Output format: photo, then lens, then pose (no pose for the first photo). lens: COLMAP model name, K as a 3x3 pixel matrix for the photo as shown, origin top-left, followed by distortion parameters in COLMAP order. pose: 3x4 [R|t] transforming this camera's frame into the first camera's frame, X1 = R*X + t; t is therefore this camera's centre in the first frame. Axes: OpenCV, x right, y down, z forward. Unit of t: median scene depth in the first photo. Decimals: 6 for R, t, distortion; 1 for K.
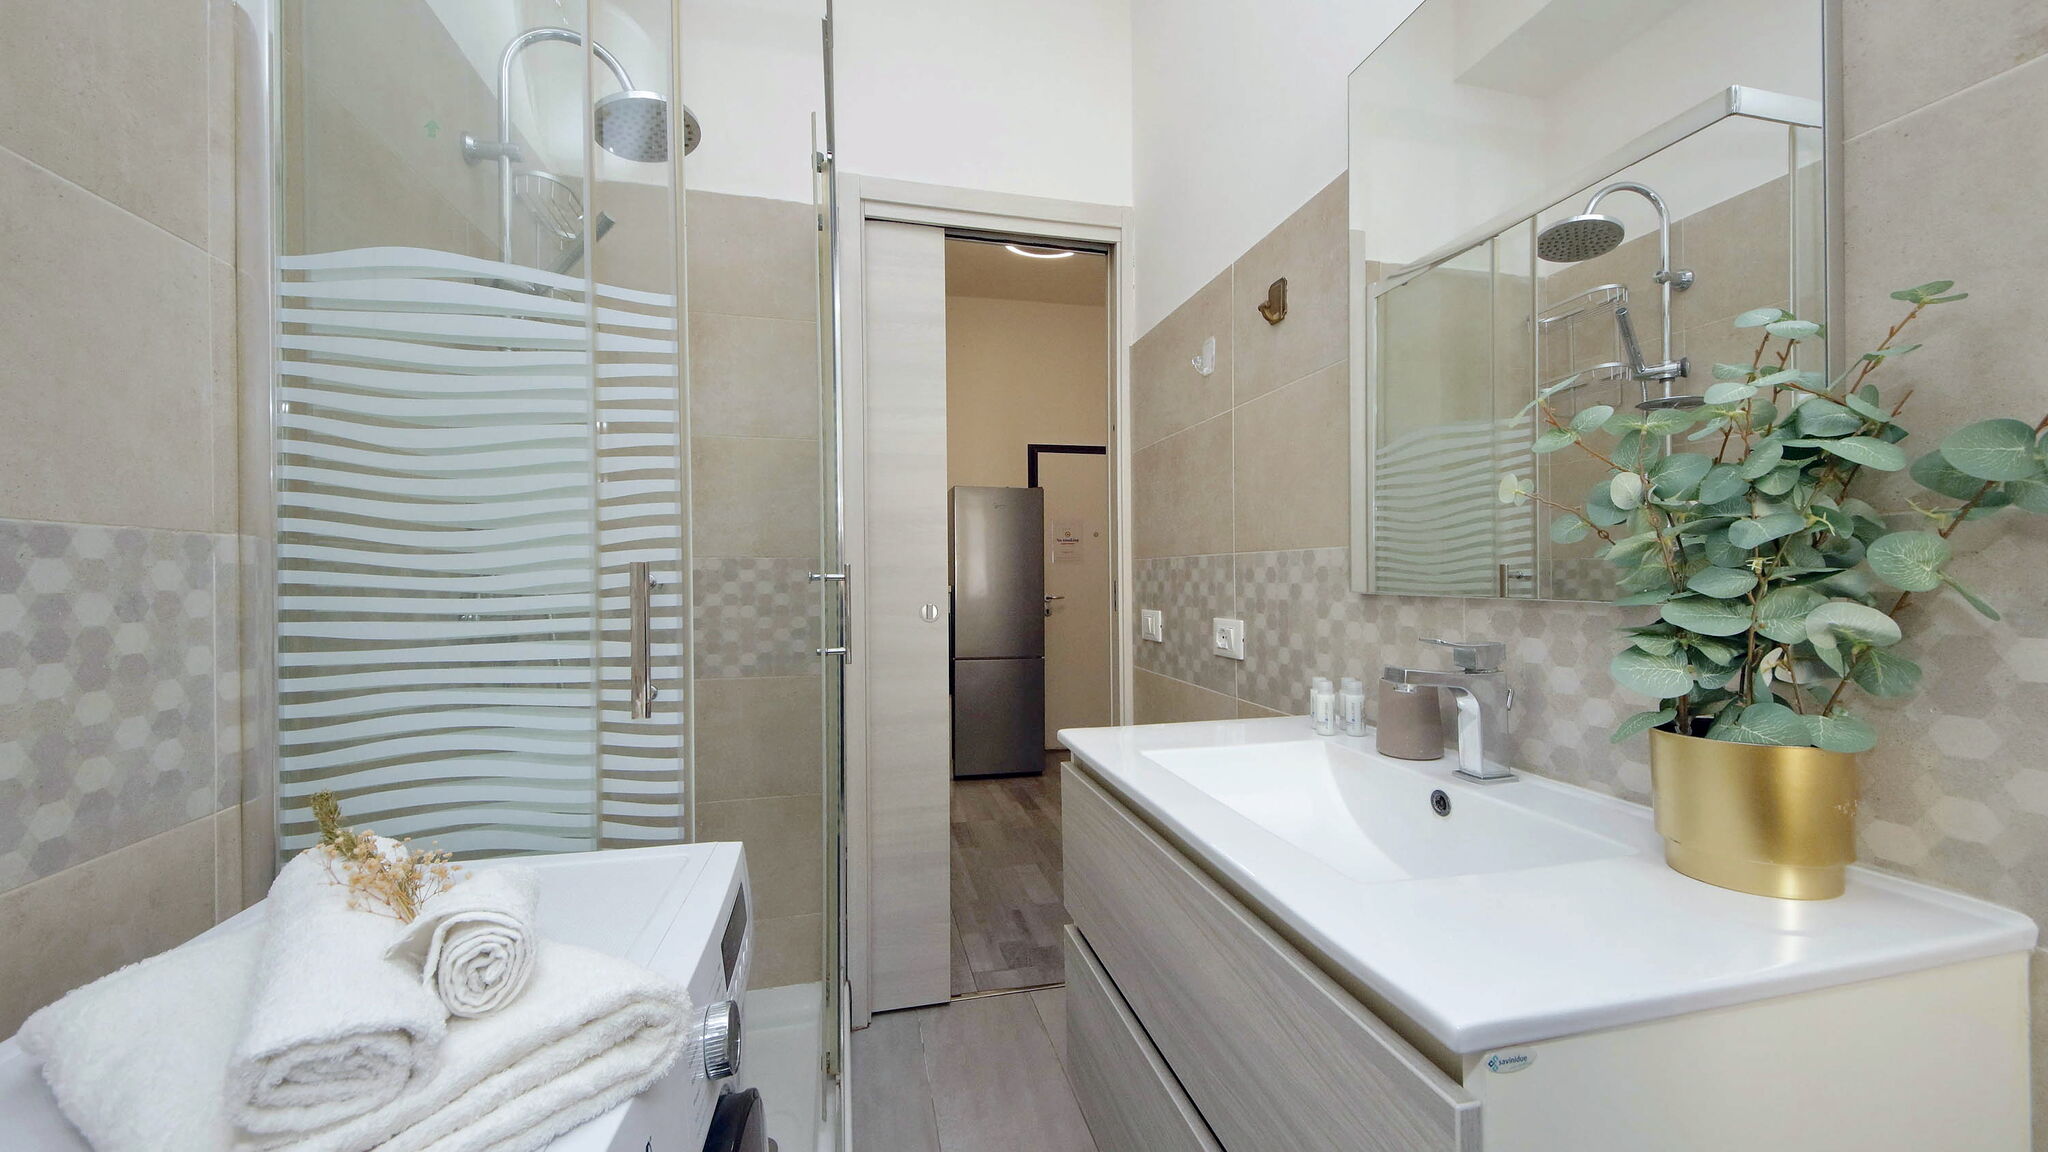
lens RADIAL K [[781.4, 0, 958.1], [0, 781.4, 589.4], [0, 0, 1]] dist [0.013726, -0.007181]
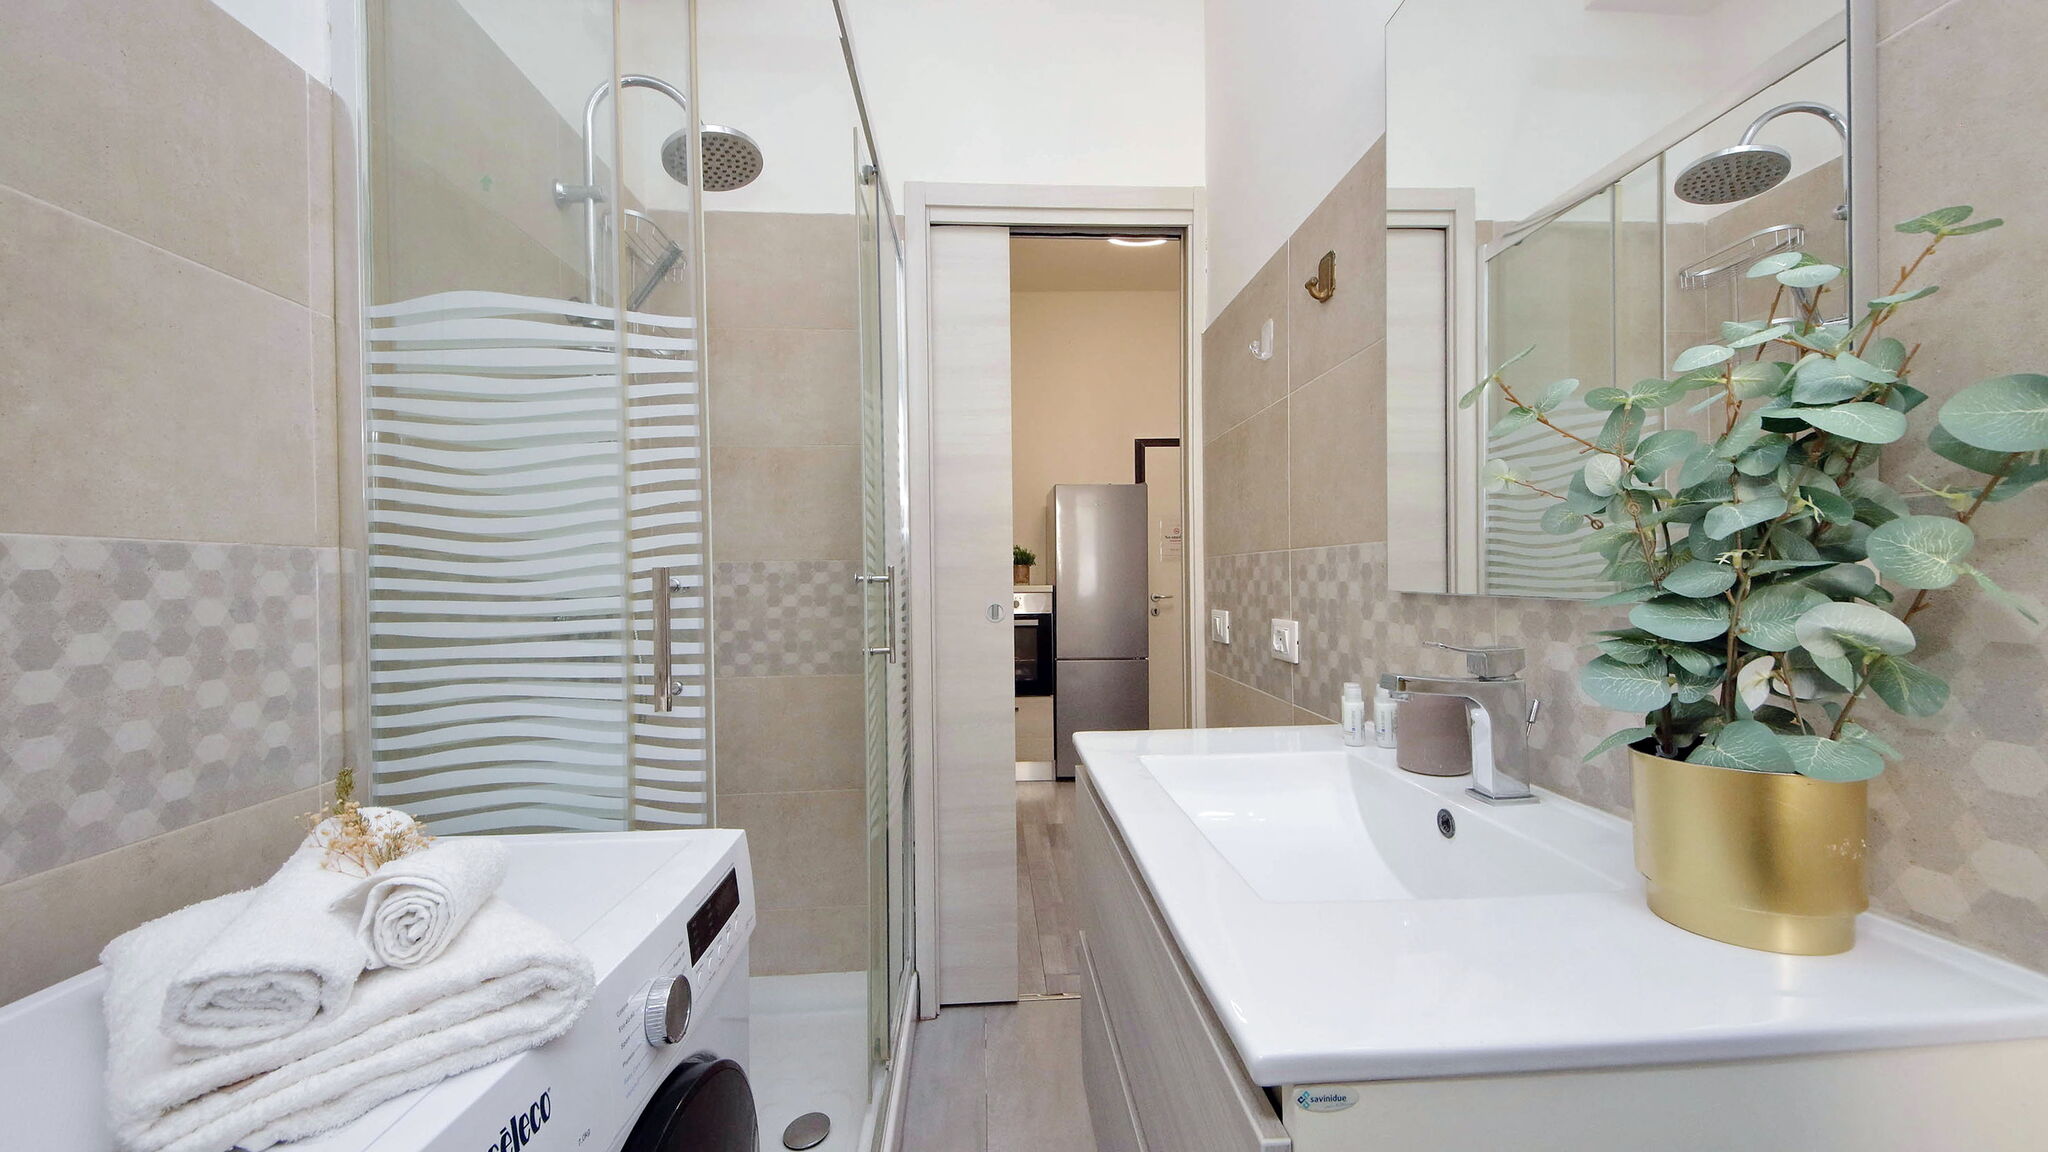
lens RADIAL K [[781.4, 0, 952.9], [0, 781.4, 597.1], [0, 0, 1]] dist [0.013726, -0.007181]
pose [[0.984327, -0.004841, -0.176288, 0.179428], [0.006715, 0.999927, 0.010033, -0.001920], [0.176227, -0.011060, 0.984287, 0.007299]]
